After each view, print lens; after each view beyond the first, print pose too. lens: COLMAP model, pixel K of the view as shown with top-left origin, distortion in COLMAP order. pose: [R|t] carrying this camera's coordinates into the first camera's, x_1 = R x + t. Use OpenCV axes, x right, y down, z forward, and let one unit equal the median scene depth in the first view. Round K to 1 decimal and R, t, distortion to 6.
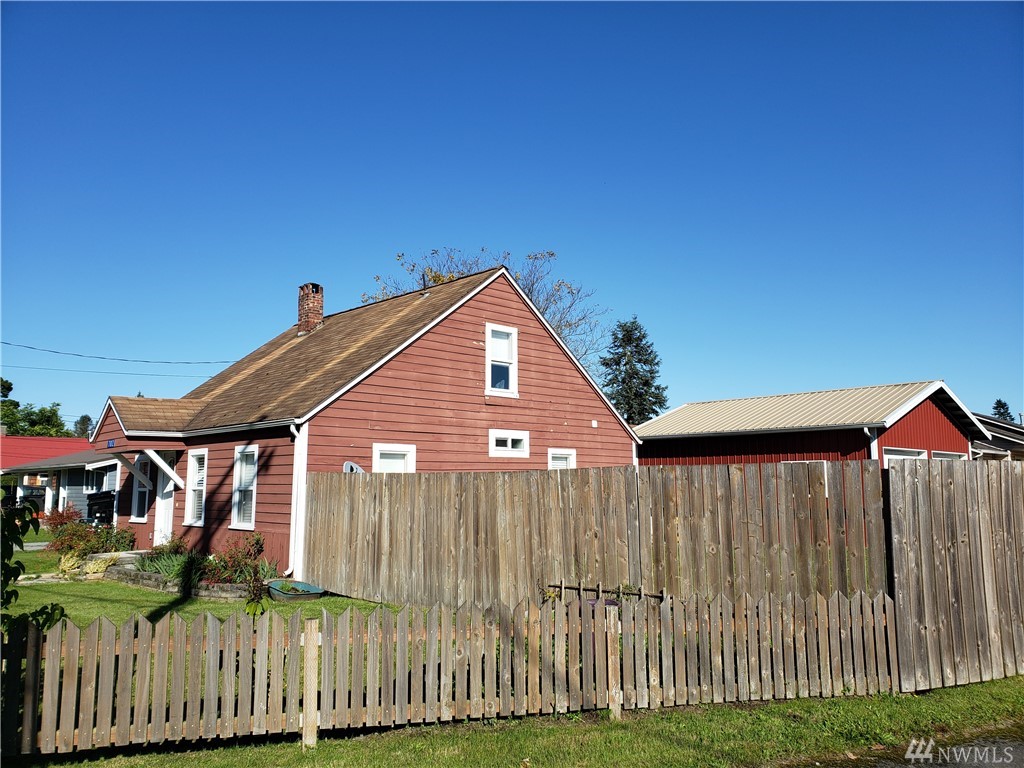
lens RADIAL K [[801.7, 0, 512.0], [0, 801.7, 384.0], [0, 0, 1]] dist [0.015728, 0.005973]
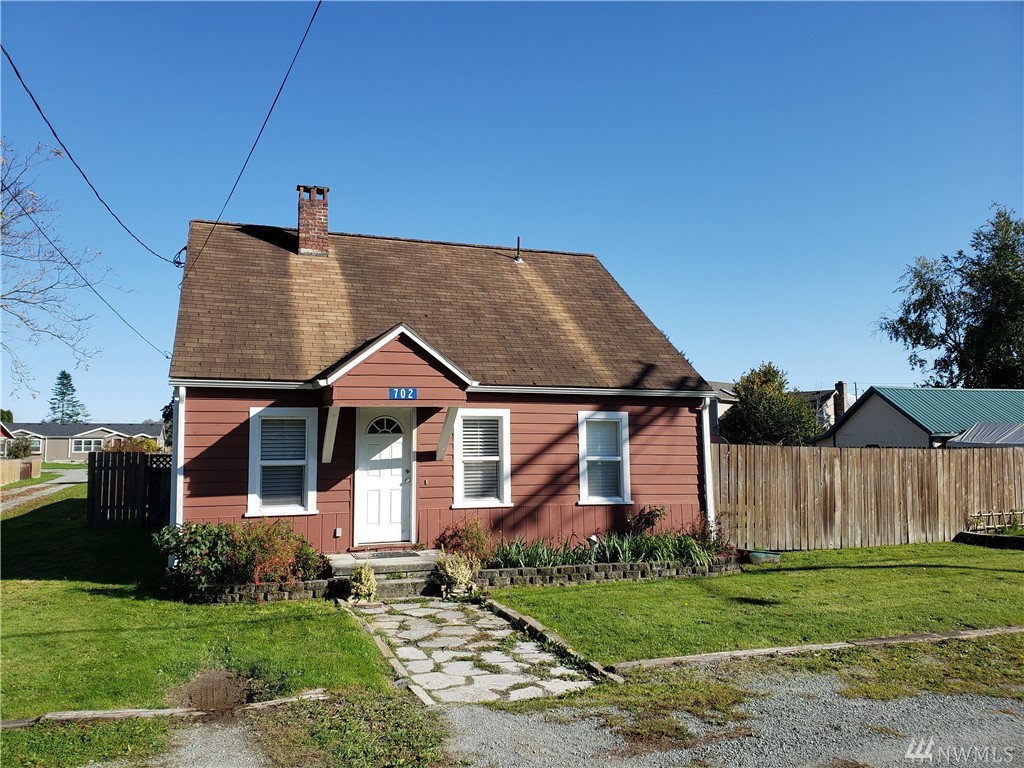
lens RADIAL K [[815.4, 0, 513.7], [0, 815.4, 393.3], [0, 0, 1]] dist [0.136685, -0.307847]
pose [[0.445307, 0.070854, 0.892570, -1.068412], [-0.115479, 0.993083, -0.021220, 0.077261], [-0.887900, -0.093624, 0.450409, 0.600147]]
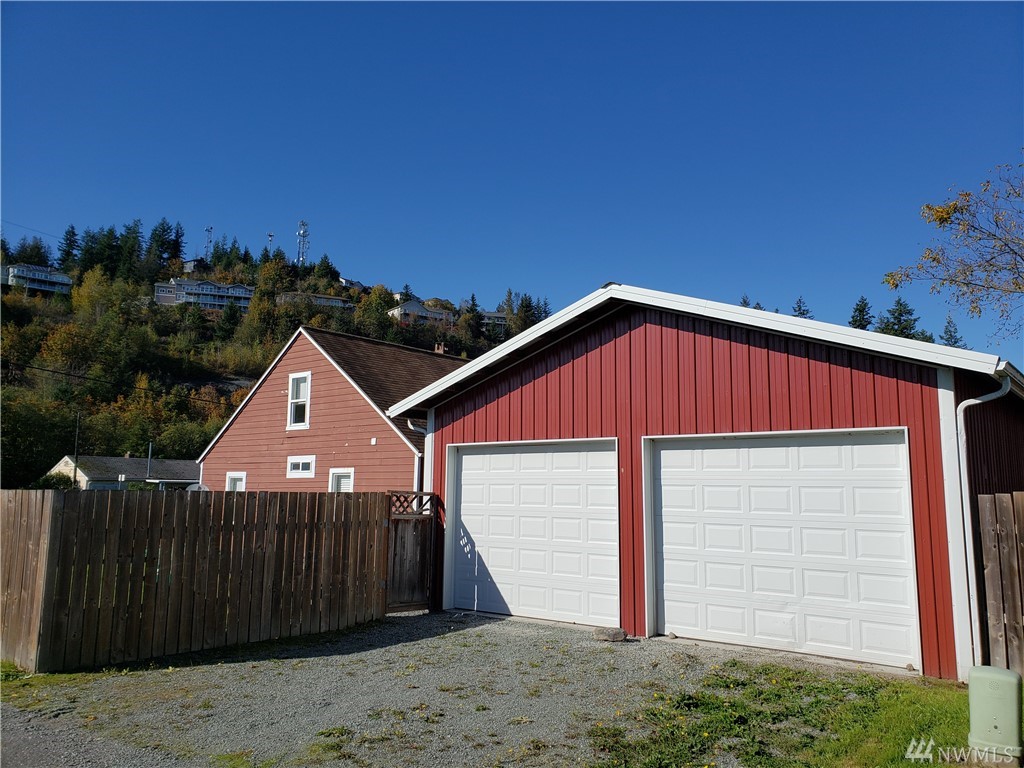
lens RADIAL K [[801.7, 0, 512.0], [0, 801.7, 384.0], [0, 0, 1]] dist [0.015728, 0.005973]
pose [[0.127353, -0.138099, -0.982196, 1.274668], [0.111669, 0.985960, -0.124149, 0.138929], [0.985551, -0.093870, 0.140987, 1.160337]]
